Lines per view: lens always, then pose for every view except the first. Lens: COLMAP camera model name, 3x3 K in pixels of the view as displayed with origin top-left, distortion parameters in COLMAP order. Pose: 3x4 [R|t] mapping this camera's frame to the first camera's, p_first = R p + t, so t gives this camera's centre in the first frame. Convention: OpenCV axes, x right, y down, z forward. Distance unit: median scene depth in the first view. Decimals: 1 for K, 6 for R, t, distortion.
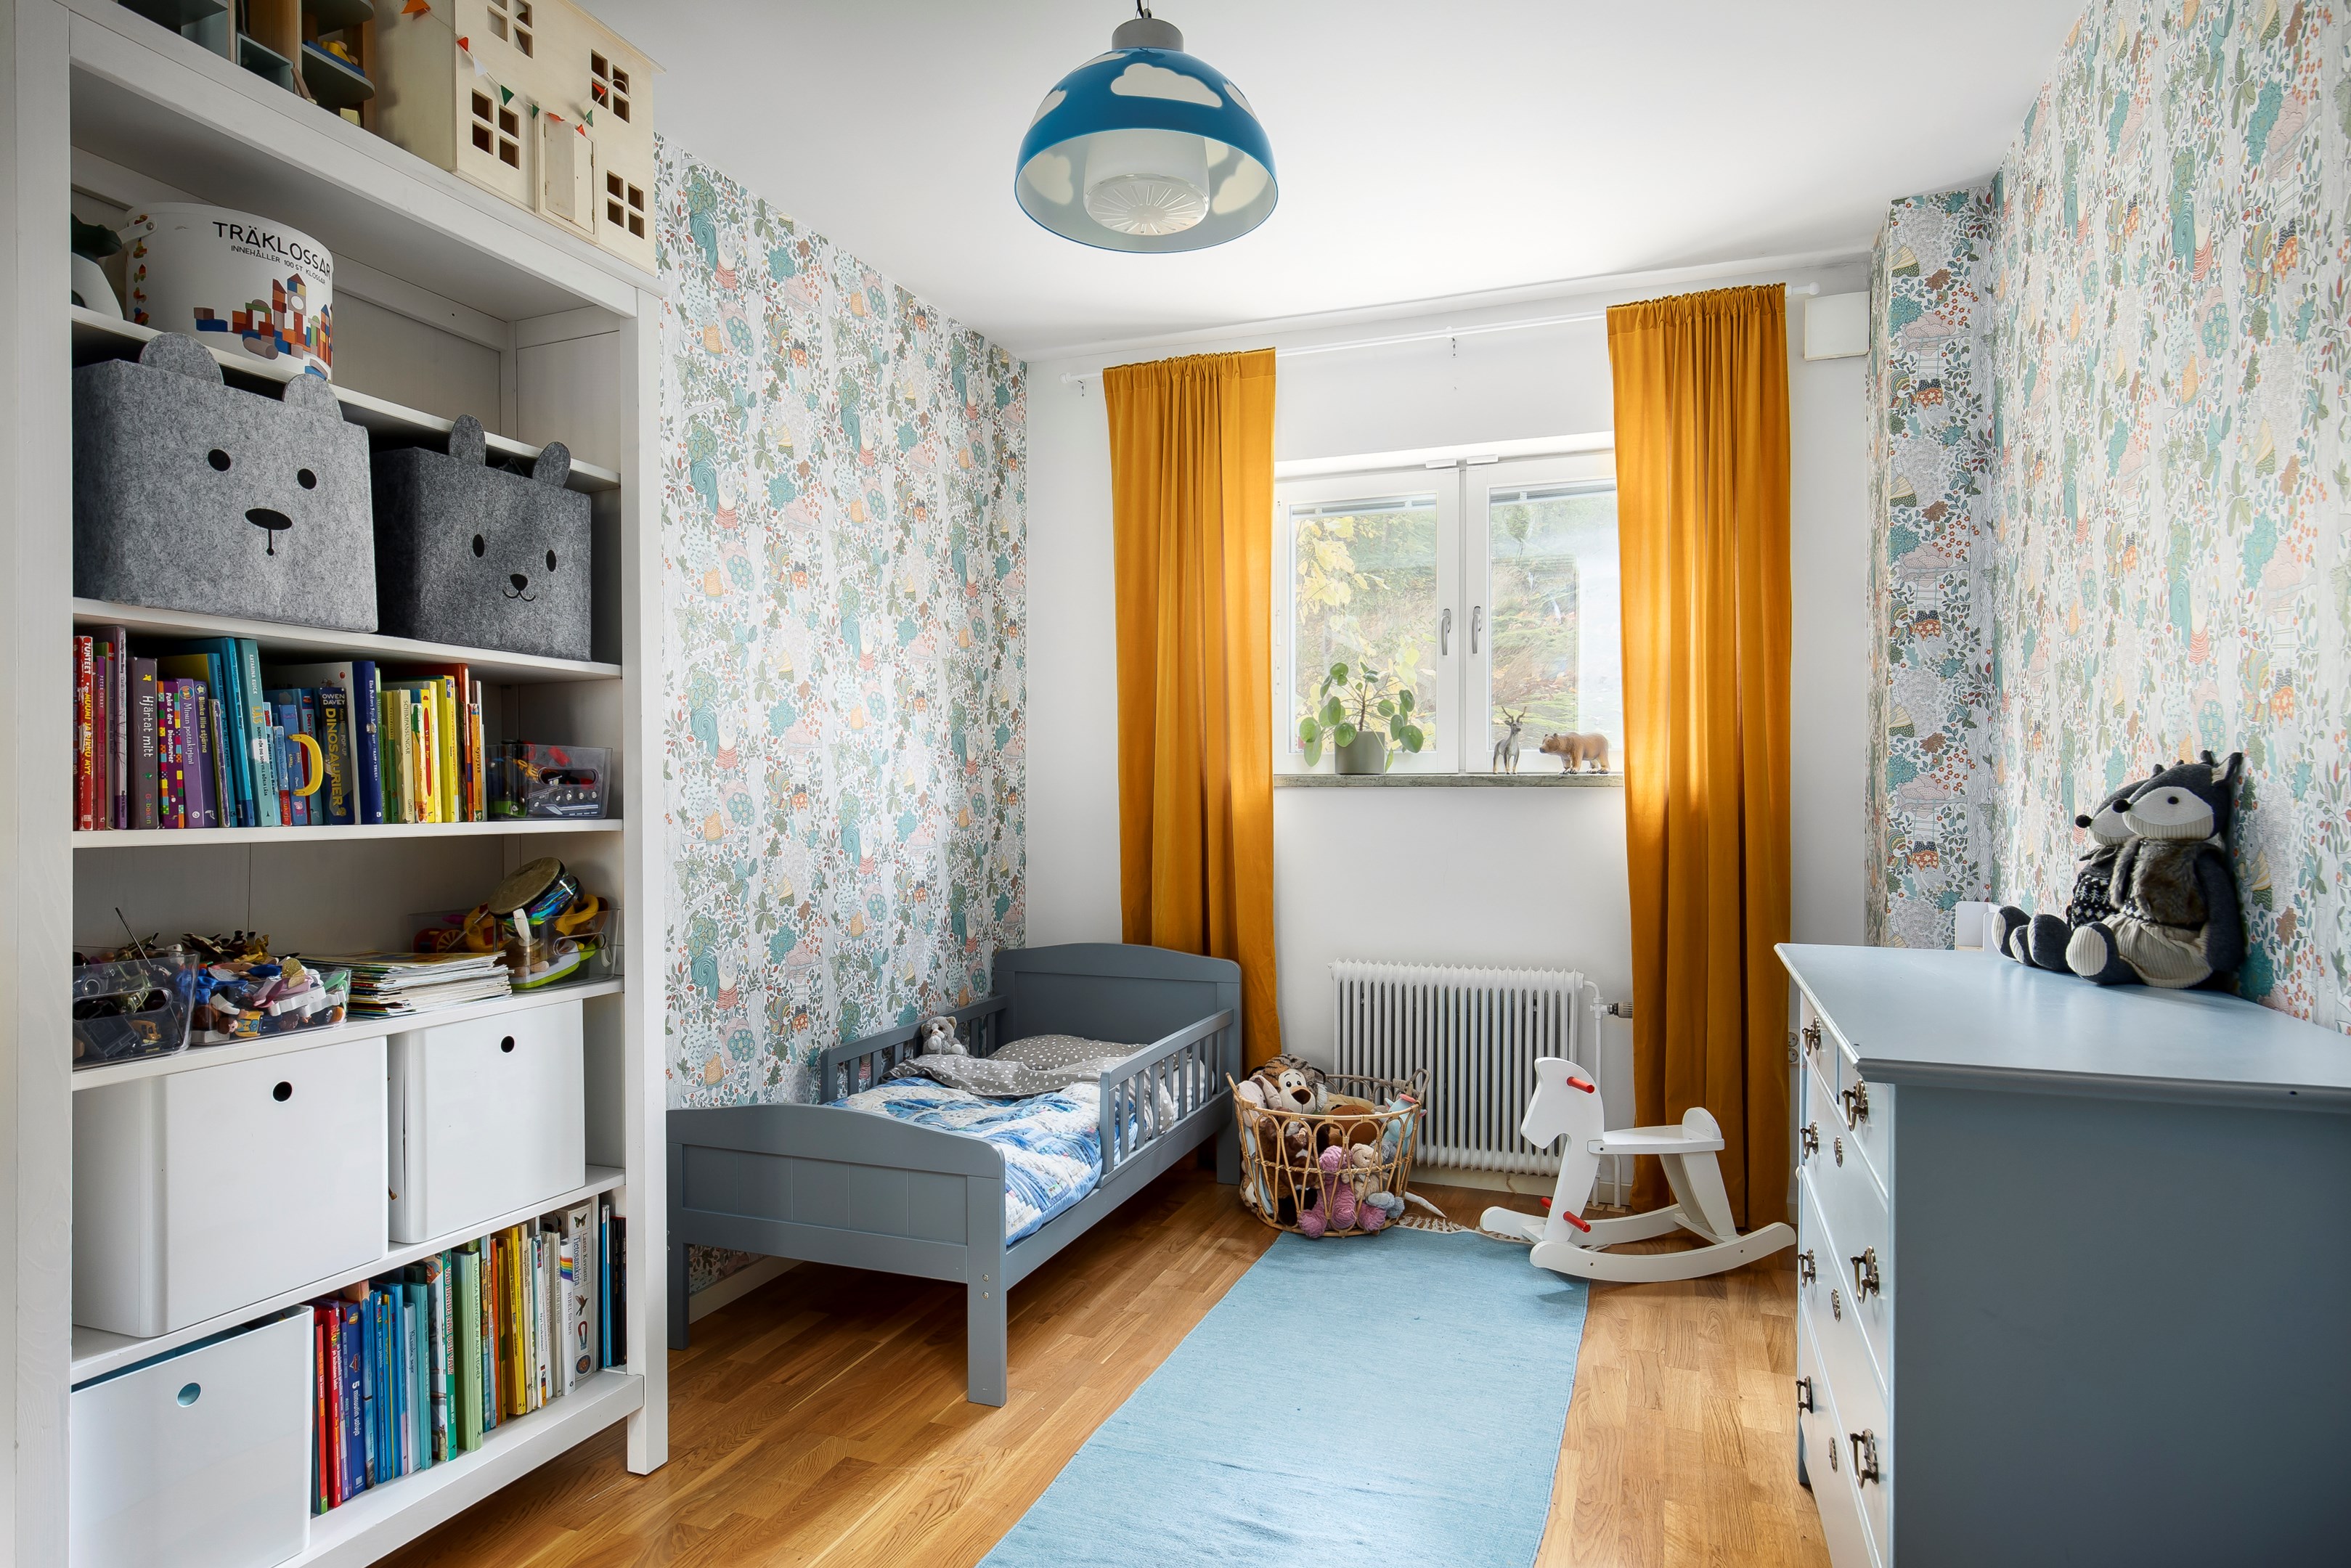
lens RADIAL K [[1302.3, 0, 1174.3], [0, 1302.3, 797.0], [0, 0, 1]] dist [0.000197, -0.000045]
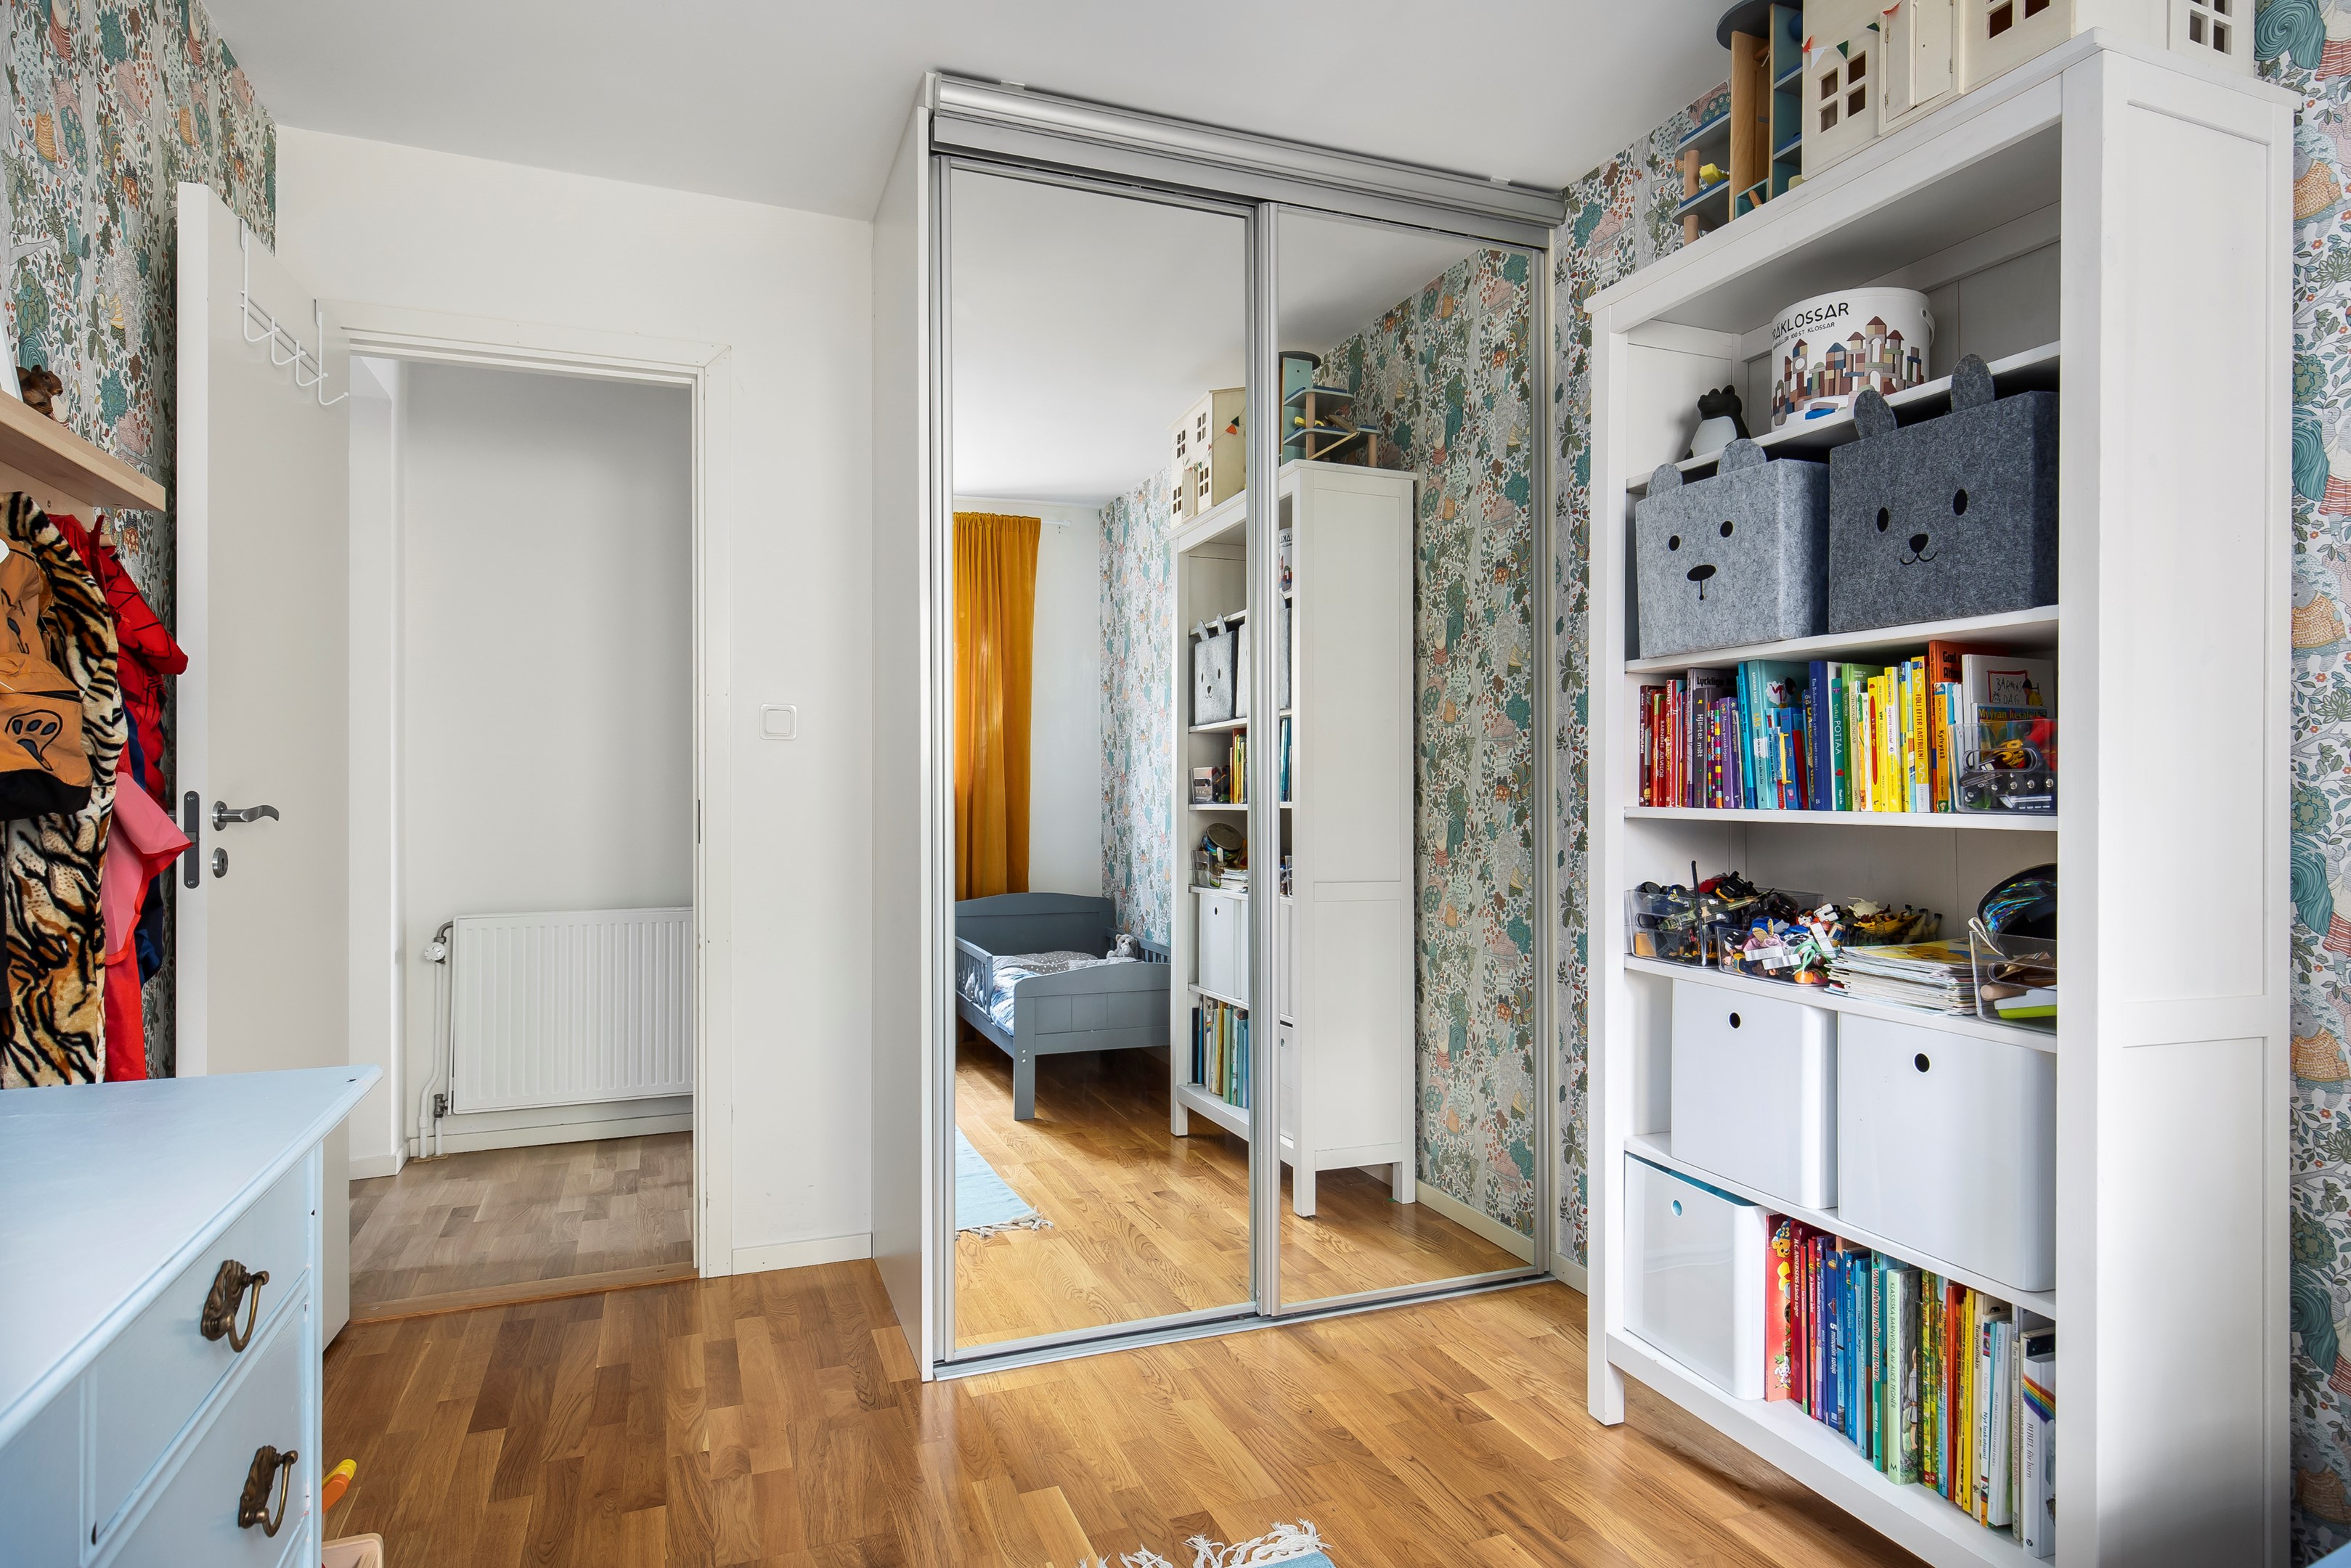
lens RADIAL K [[1302.3, 0, 1171.1], [0, 1302.3, 784.7], [0, 0, 1]] dist [0.000197, -0.000045]
pose [[-0.747881, -0.001031, -0.663832, 0.502527], [-0.001178, 0.999999, -0.000226, 0.000134], [0.663831, 0.000613, -0.747882, 1.431427]]
